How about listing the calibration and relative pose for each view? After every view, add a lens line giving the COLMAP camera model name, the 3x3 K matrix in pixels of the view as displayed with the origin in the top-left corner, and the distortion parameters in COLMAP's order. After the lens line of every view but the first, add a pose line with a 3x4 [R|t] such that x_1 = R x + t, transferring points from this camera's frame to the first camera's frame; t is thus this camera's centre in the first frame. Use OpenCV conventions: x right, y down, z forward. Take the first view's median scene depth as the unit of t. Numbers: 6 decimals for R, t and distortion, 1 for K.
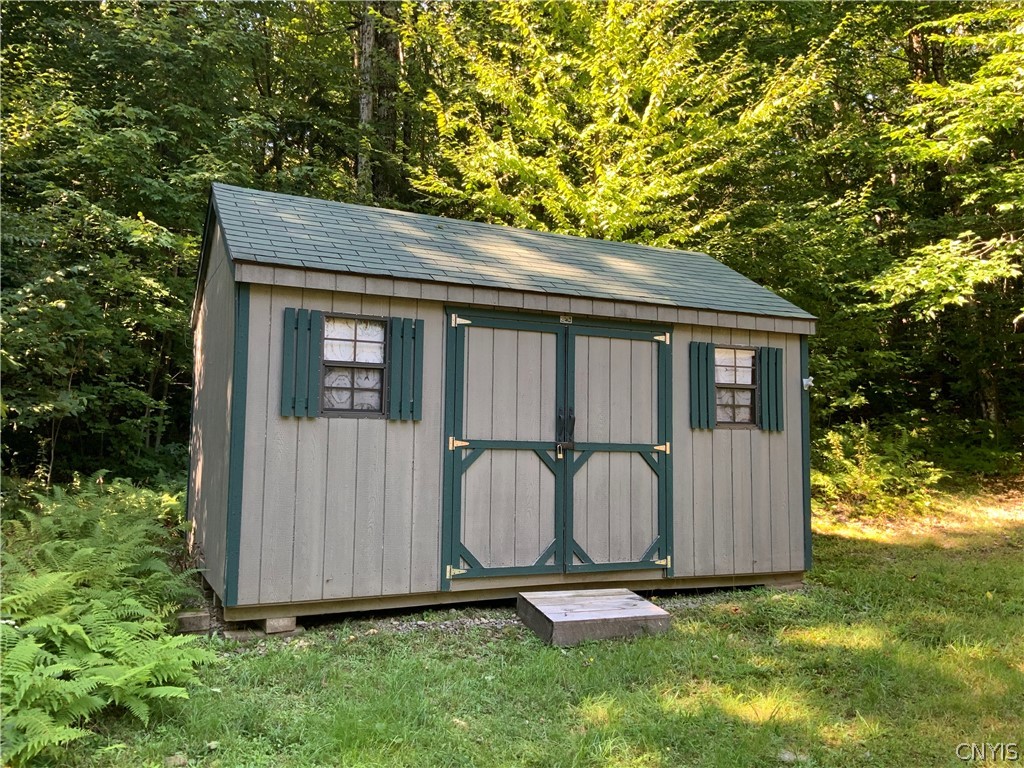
lens RADIAL K [[819.1, 0, 509.7], [0, 819.1, 364.3], [0, 0, 1]] dist [0.010606, 0.000709]
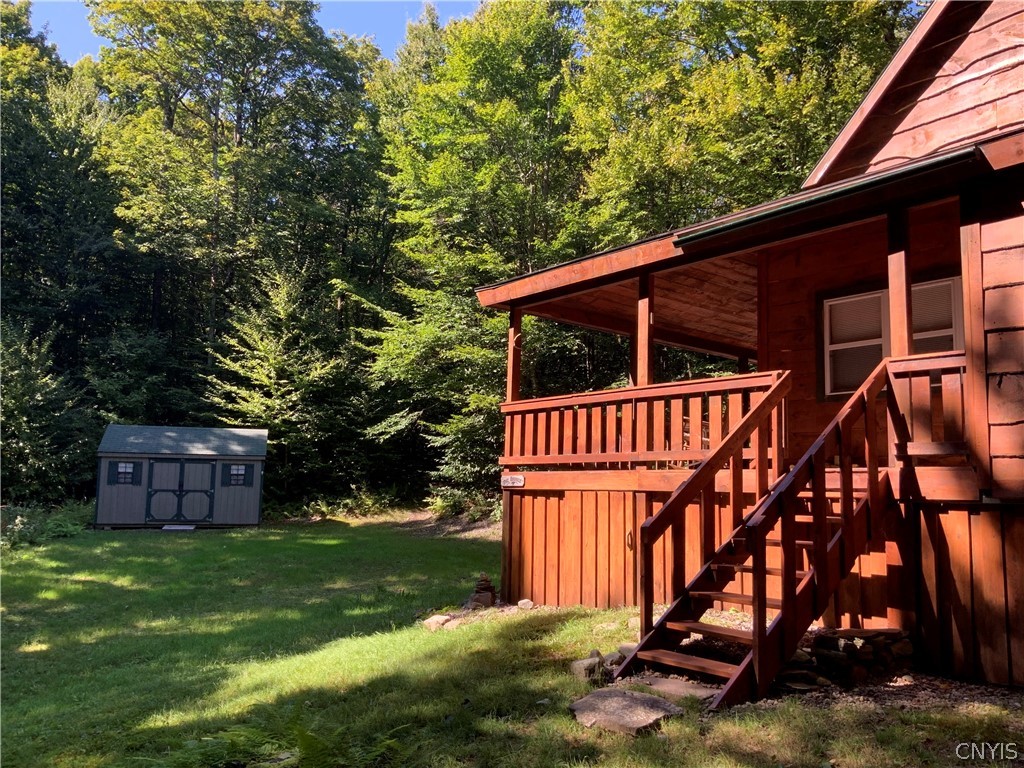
lens RADIAL K [[819.1, 0, 509.7], [0, 819.1, 364.3], [0, 0, 1]] dist [0.010606, 0.000709]
pose [[0.980480, -0.021135, -0.195479, 2.510475], [0.014060, 0.999197, -0.037507, -0.357064], [0.196115, 0.034026, 0.979990, -2.746064]]
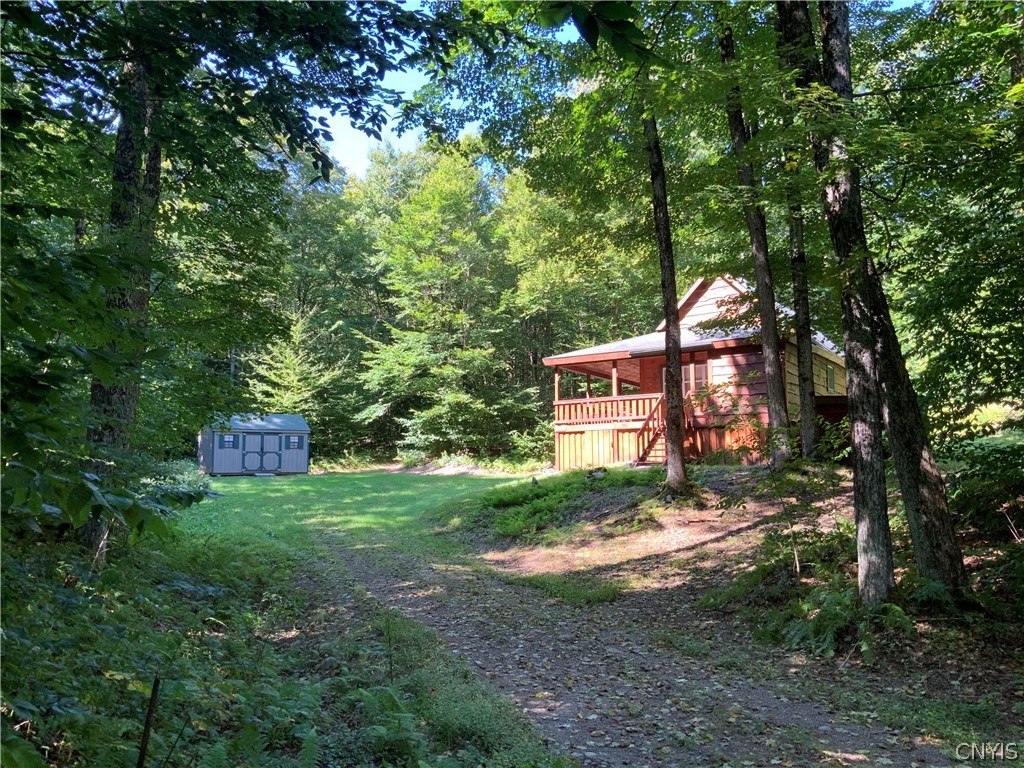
lens RADIAL K [[842.8, 0, 512.0], [0, 842.8, 384.0], [0, 0, 1]] dist [0.007025, -0.002716]
pose [[0.991810, -0.001607, 0.127712, 1.209837], [0.001890, 0.999996, -0.002093, -0.436276], [-0.127708, 0.002317, 0.991809, -6.068599]]
